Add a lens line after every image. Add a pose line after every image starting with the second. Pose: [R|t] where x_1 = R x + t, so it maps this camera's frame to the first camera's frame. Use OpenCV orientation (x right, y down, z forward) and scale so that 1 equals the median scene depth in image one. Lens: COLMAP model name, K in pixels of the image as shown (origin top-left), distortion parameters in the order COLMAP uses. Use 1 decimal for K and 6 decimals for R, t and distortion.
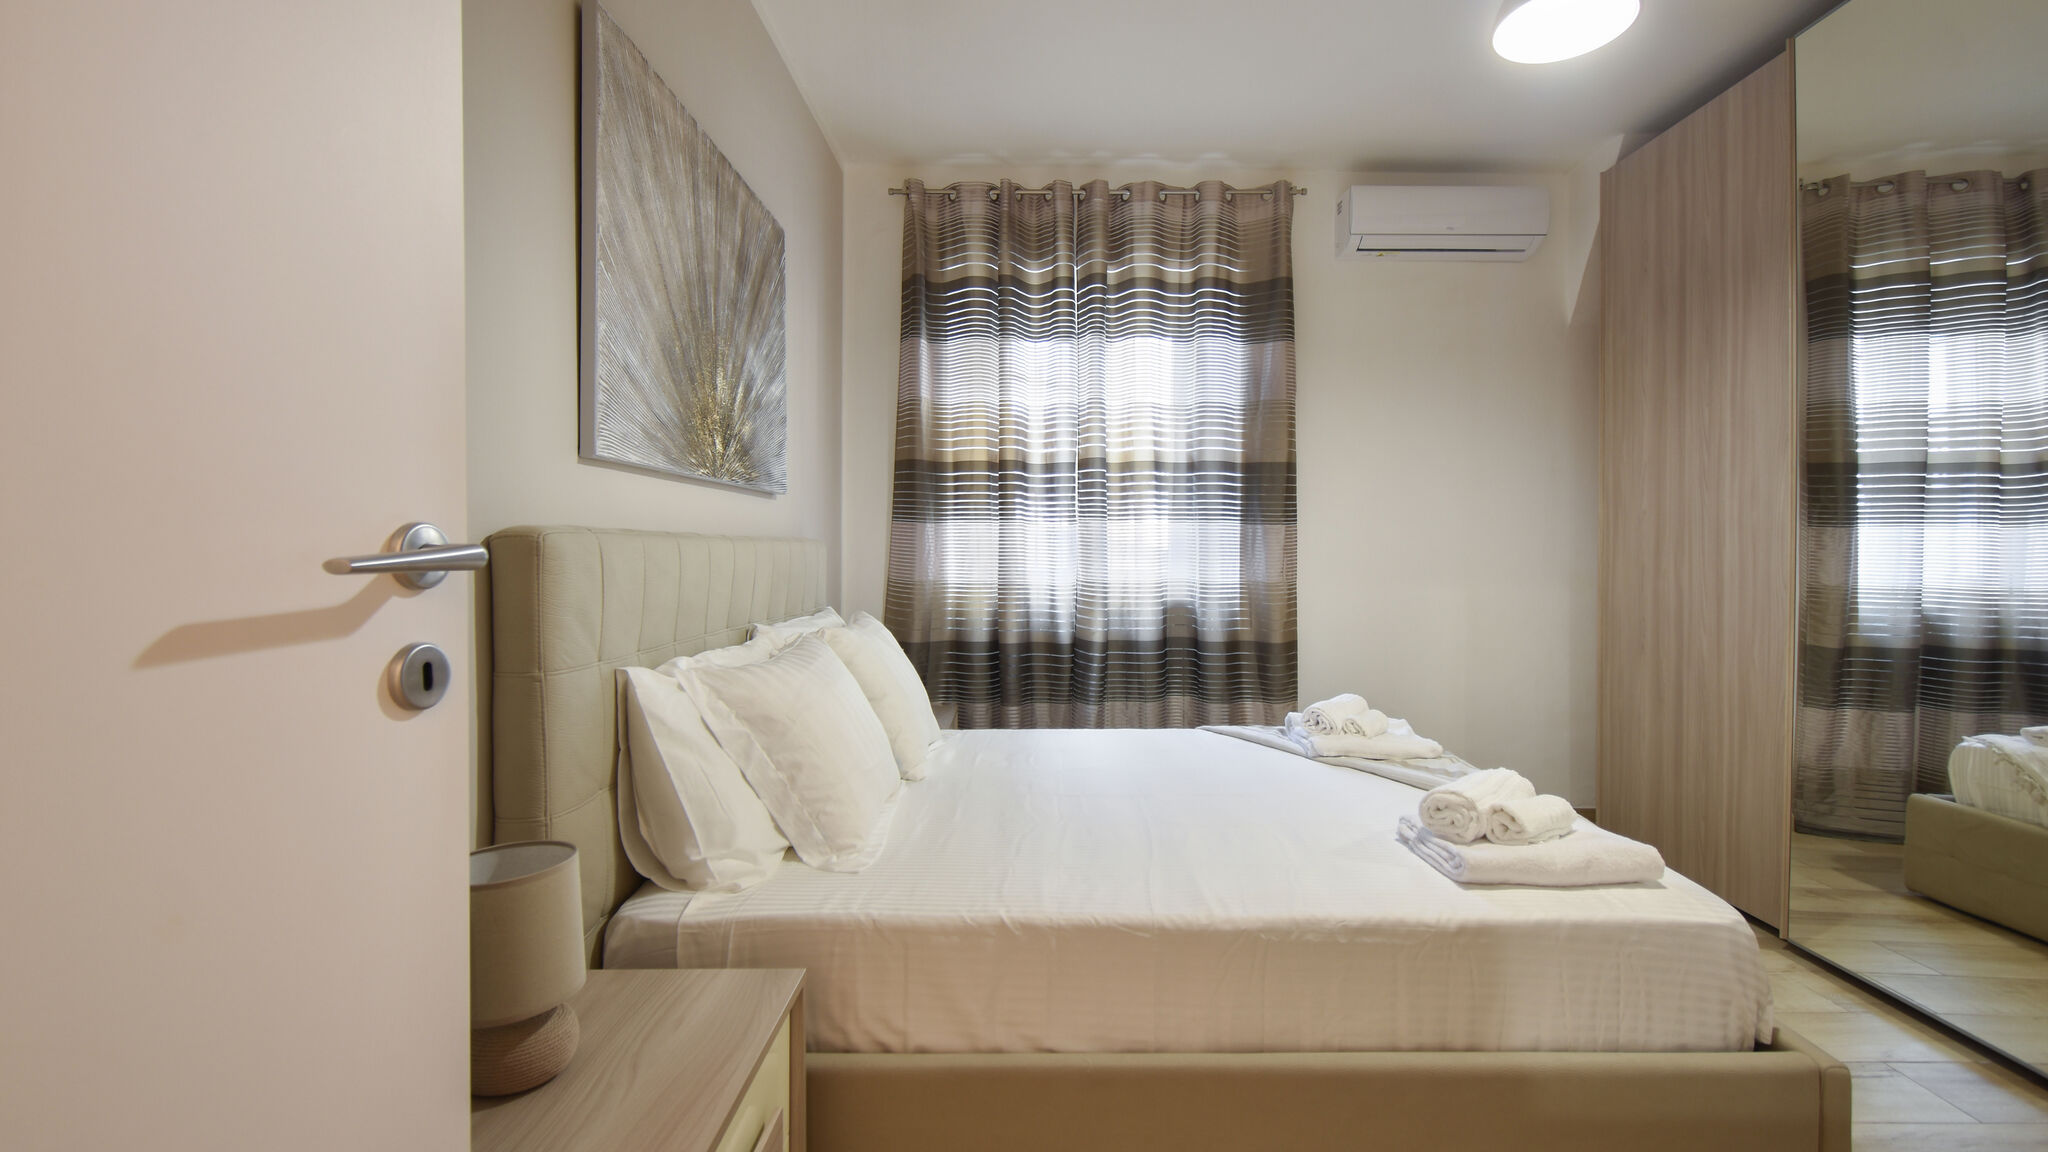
lens RADIAL K [[947.3, 0, 1029.2], [0, 947.3, 593.6], [0, 0, 1]] dist [0.001965, 0.000309]
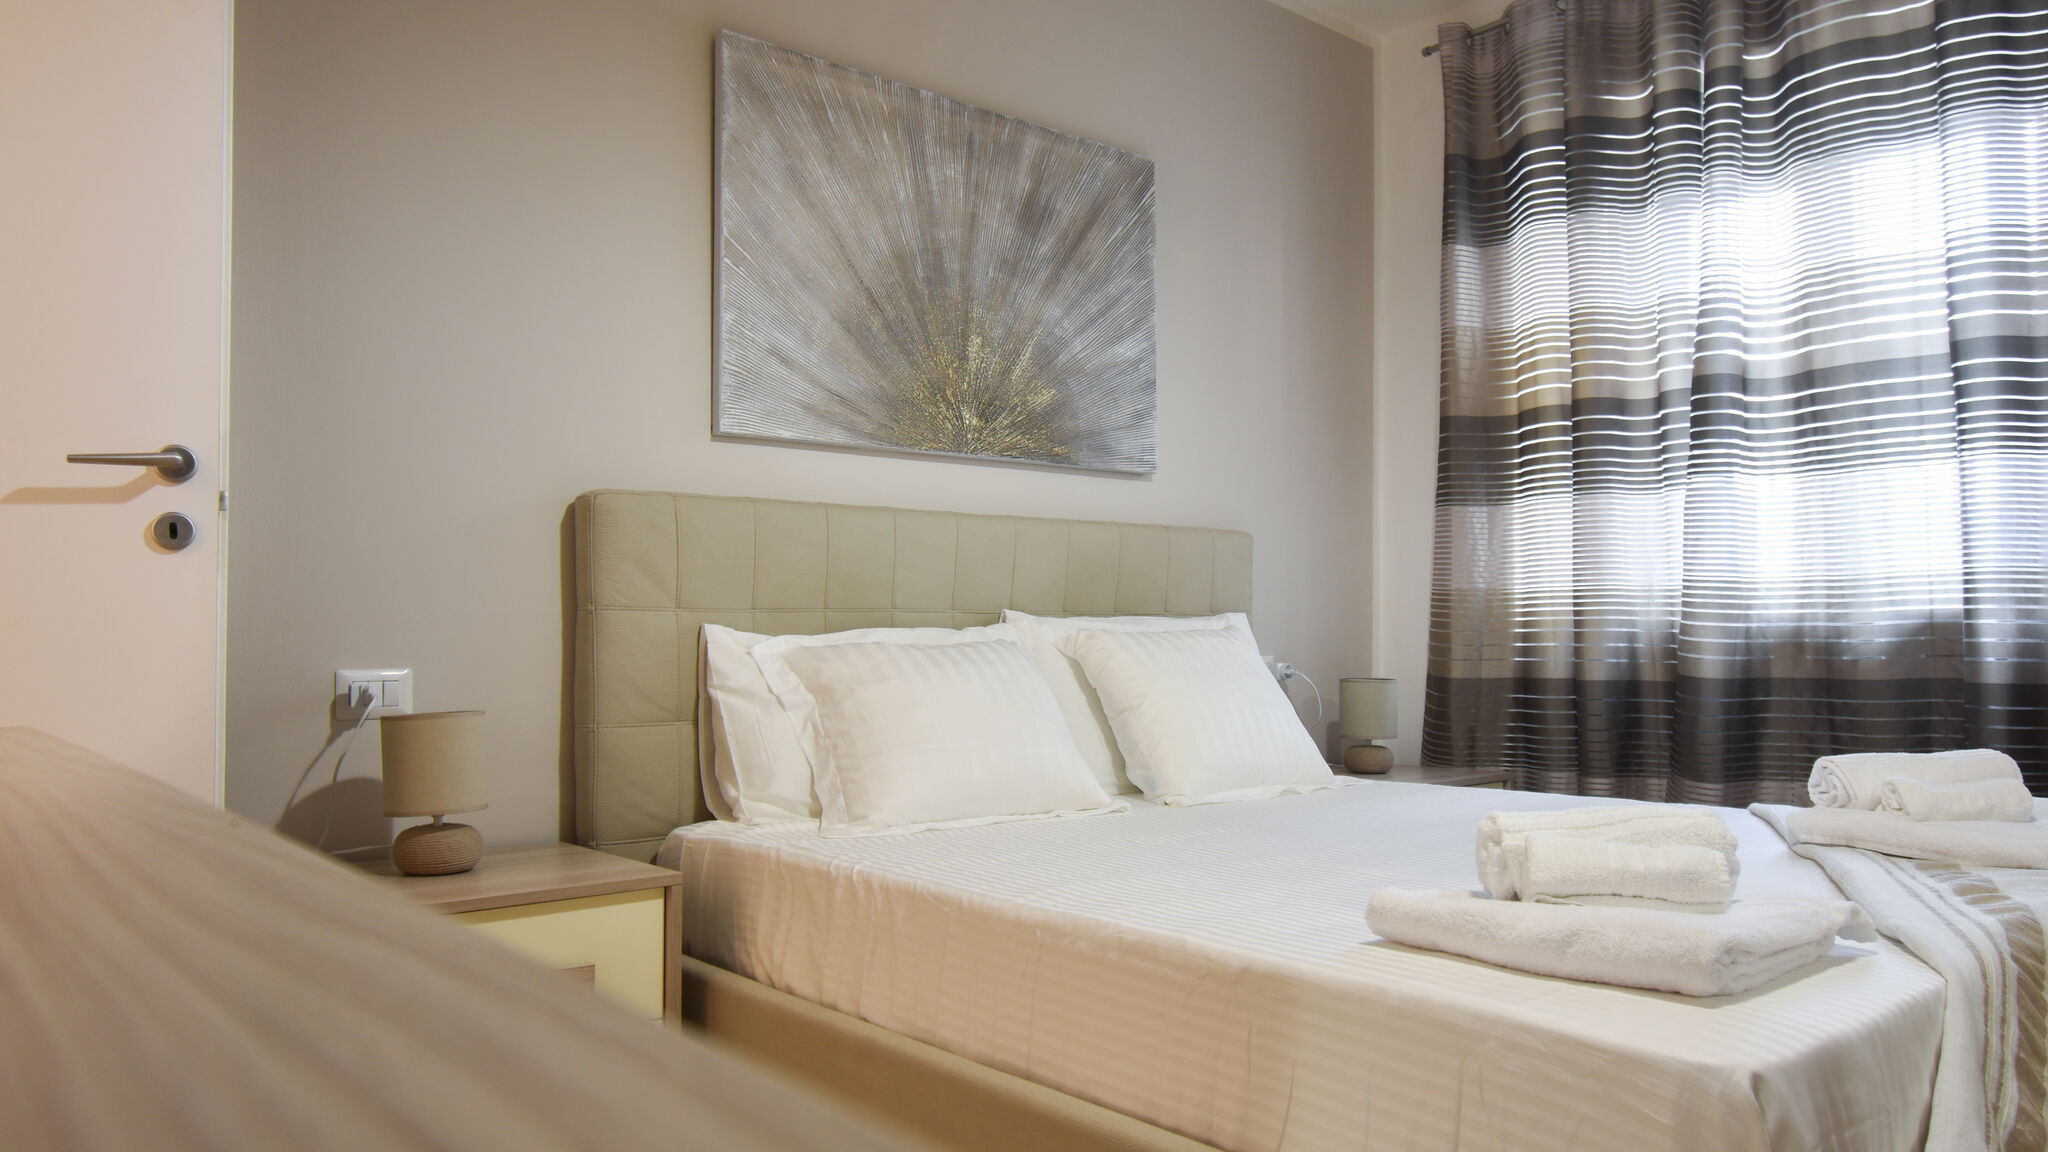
lens RADIAL K [[1361.7, 0, 1023.2], [0, 1361.7, 659.9], [0, 0, 1]] dist [0.006214, 0.001336]
pose [[0.641997, -0.000204, -0.766707, 0.456661], [-0.022284, 0.999573, -0.018925, 0.066229], [0.766383, 0.029235, 0.641718, 0.111797]]
